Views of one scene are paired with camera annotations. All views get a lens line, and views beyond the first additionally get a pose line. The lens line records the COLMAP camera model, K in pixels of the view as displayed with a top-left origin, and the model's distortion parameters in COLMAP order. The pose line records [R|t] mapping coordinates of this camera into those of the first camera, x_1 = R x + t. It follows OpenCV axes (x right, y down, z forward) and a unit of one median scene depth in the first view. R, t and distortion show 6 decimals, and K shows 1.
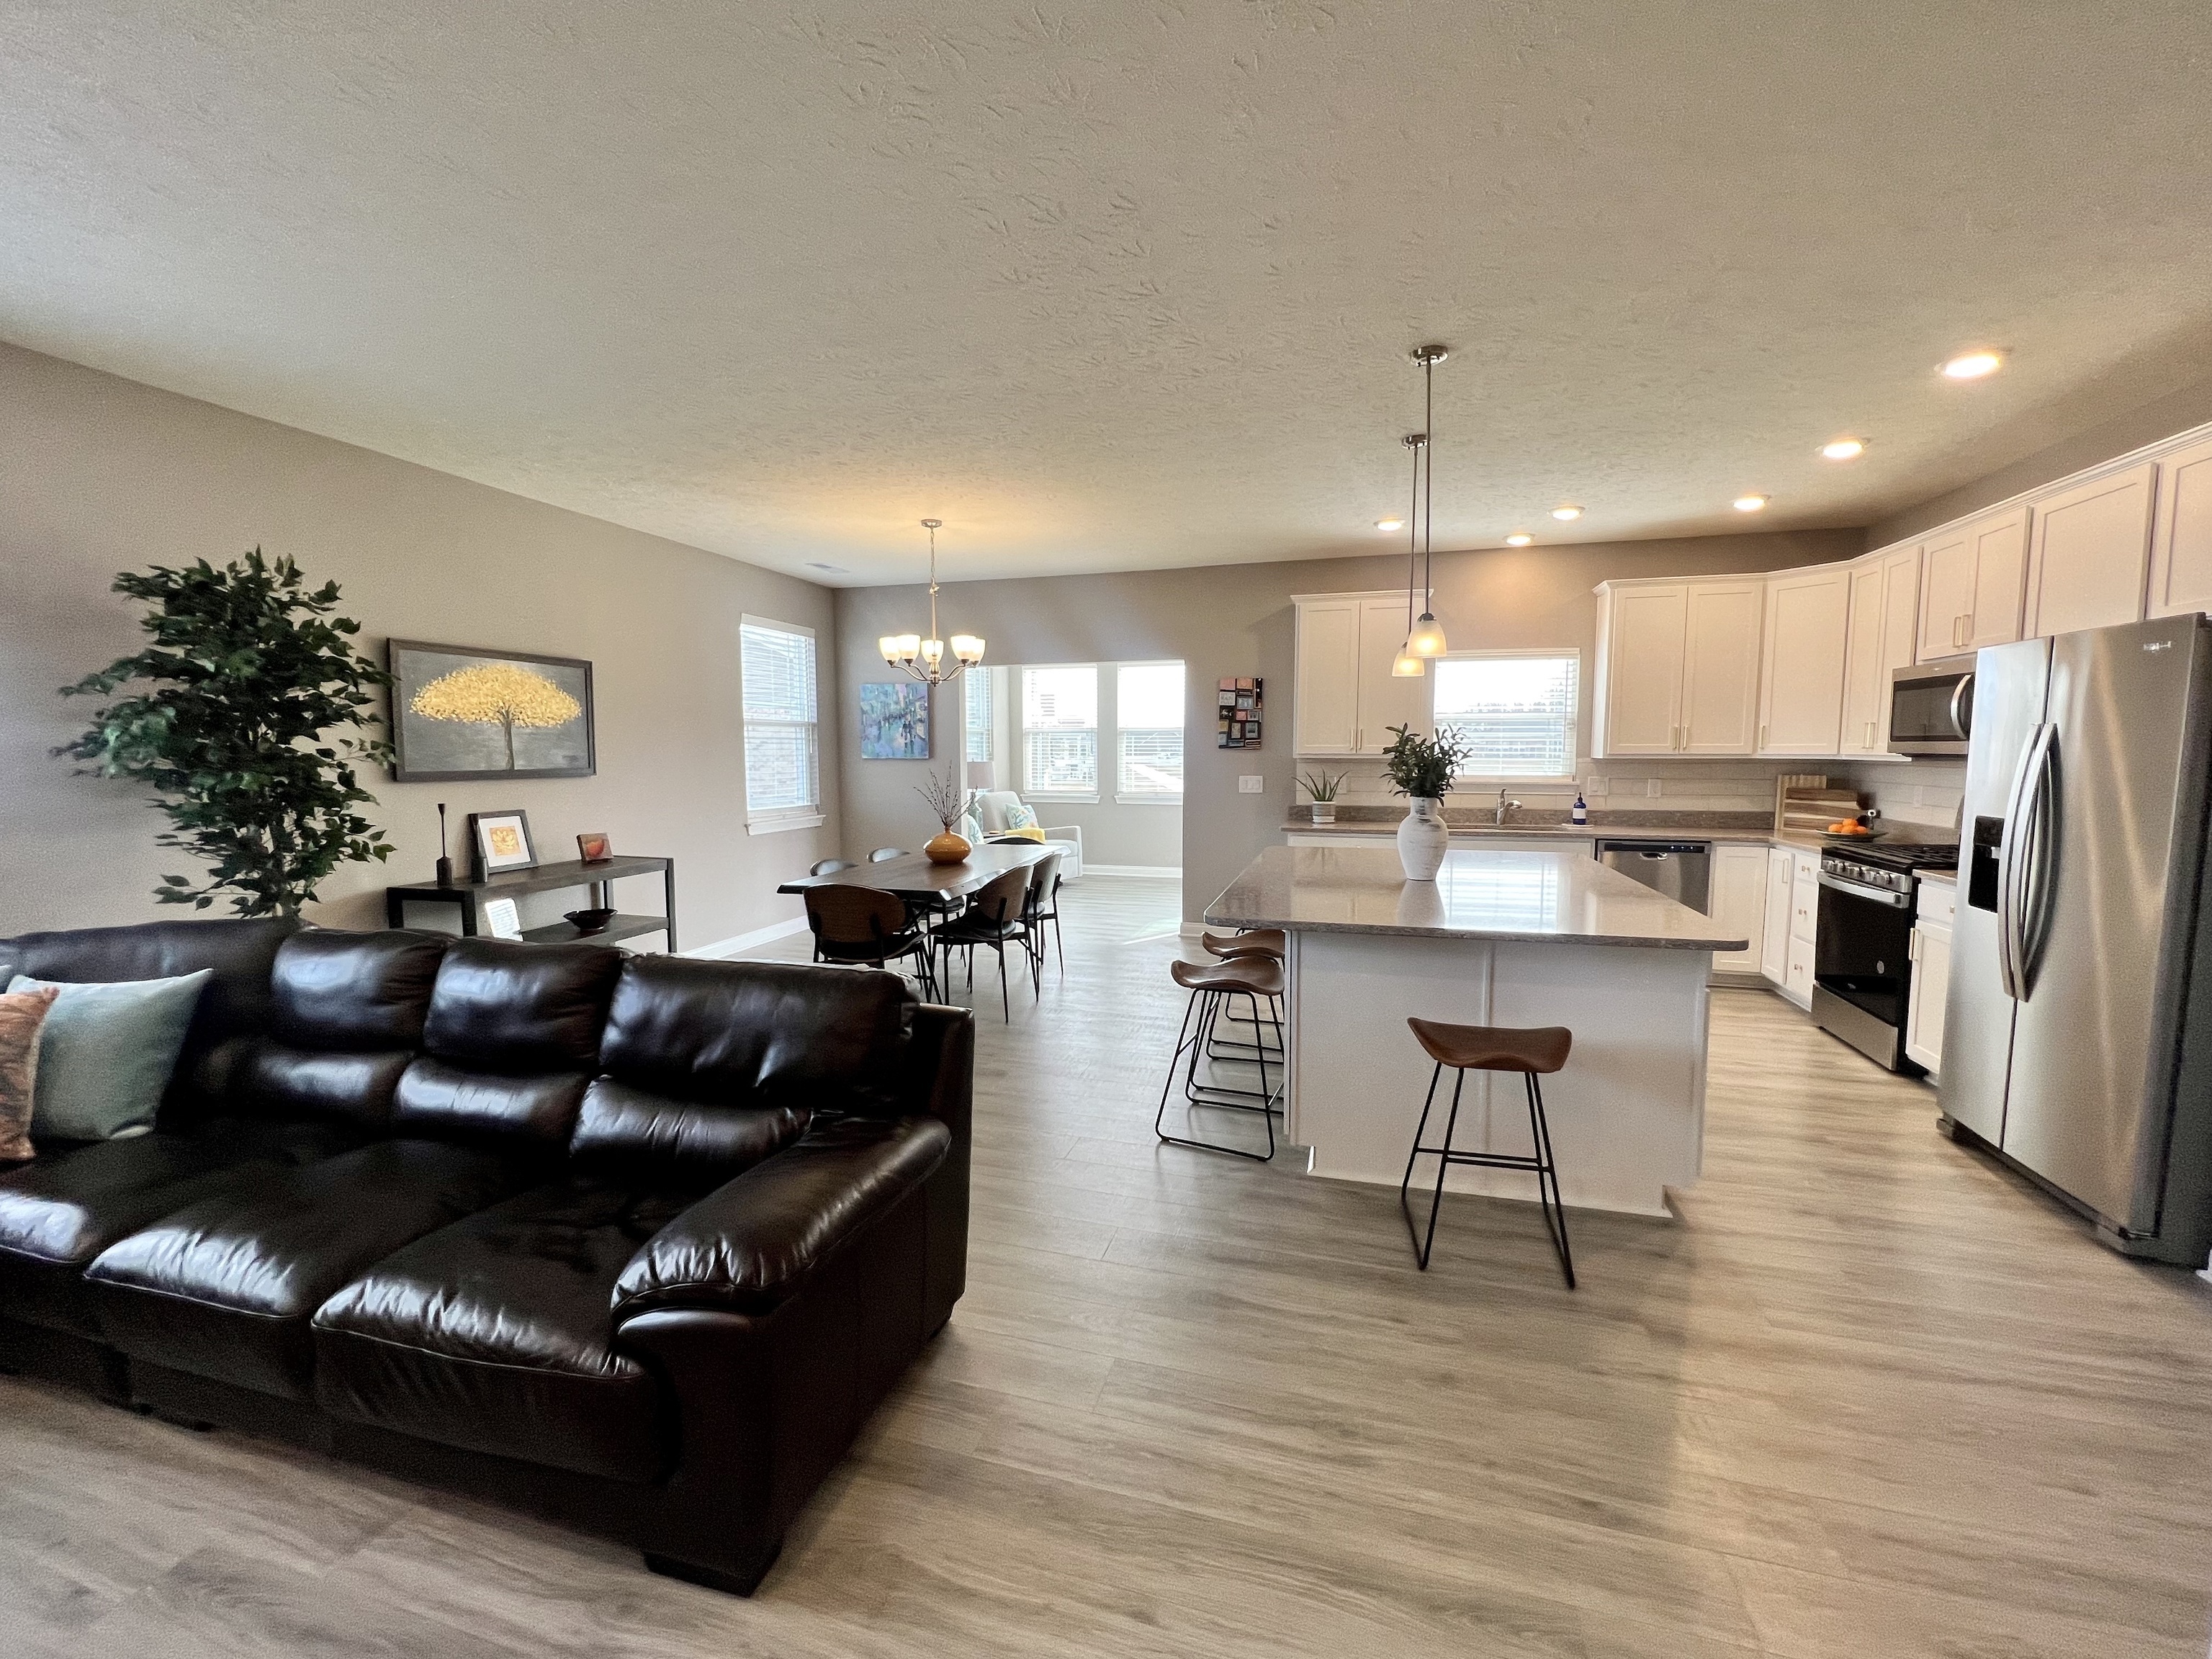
lens RADIAL K [[890.7, 0, 1106.0], [0, 890.7, 829.5], [0, 0, 1]] dist [-0.000313, -0.000065]
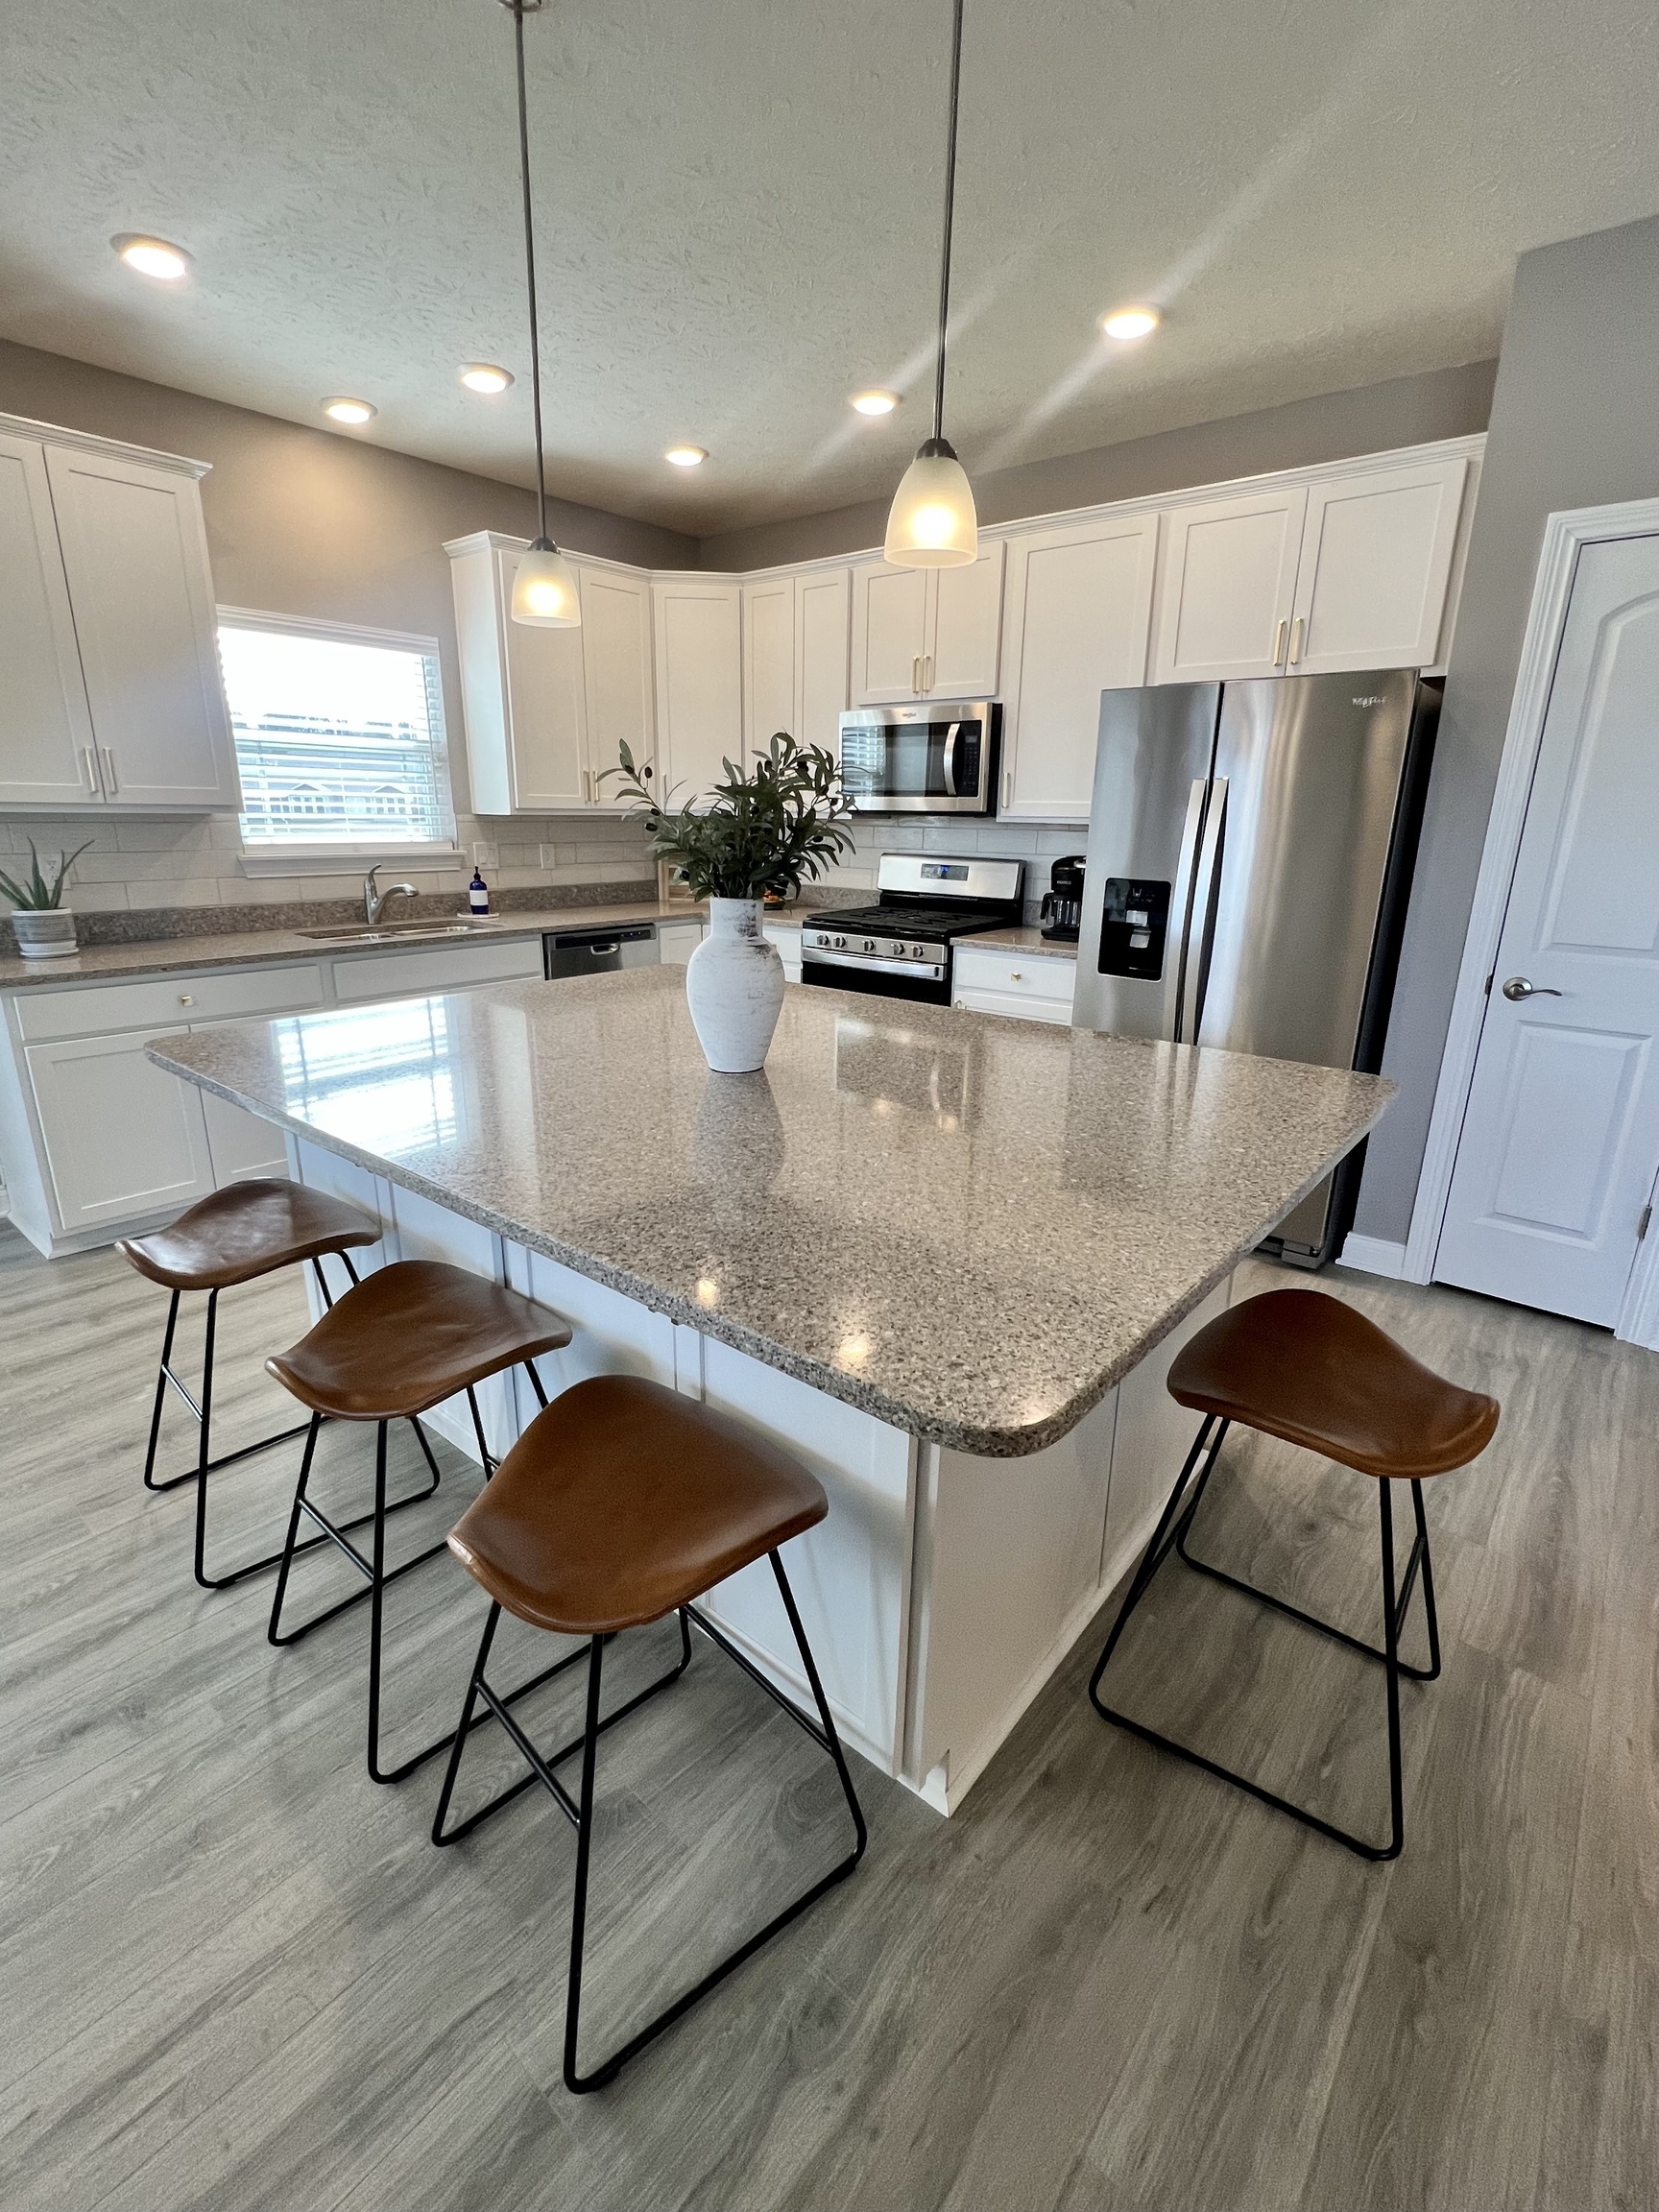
lens RADIAL K [[970.3, 0, 829.5], [0, 970.3, 1106.0], [0, 0, 1]] dist [-0.013453, -0.000021]
pose [[0.409269, -0.260657, 0.874390, -0.063285], [0.069109, 0.964428, 0.255150, -0.038324], [-0.909793, -0.043997, 0.412724, 0.481174]]
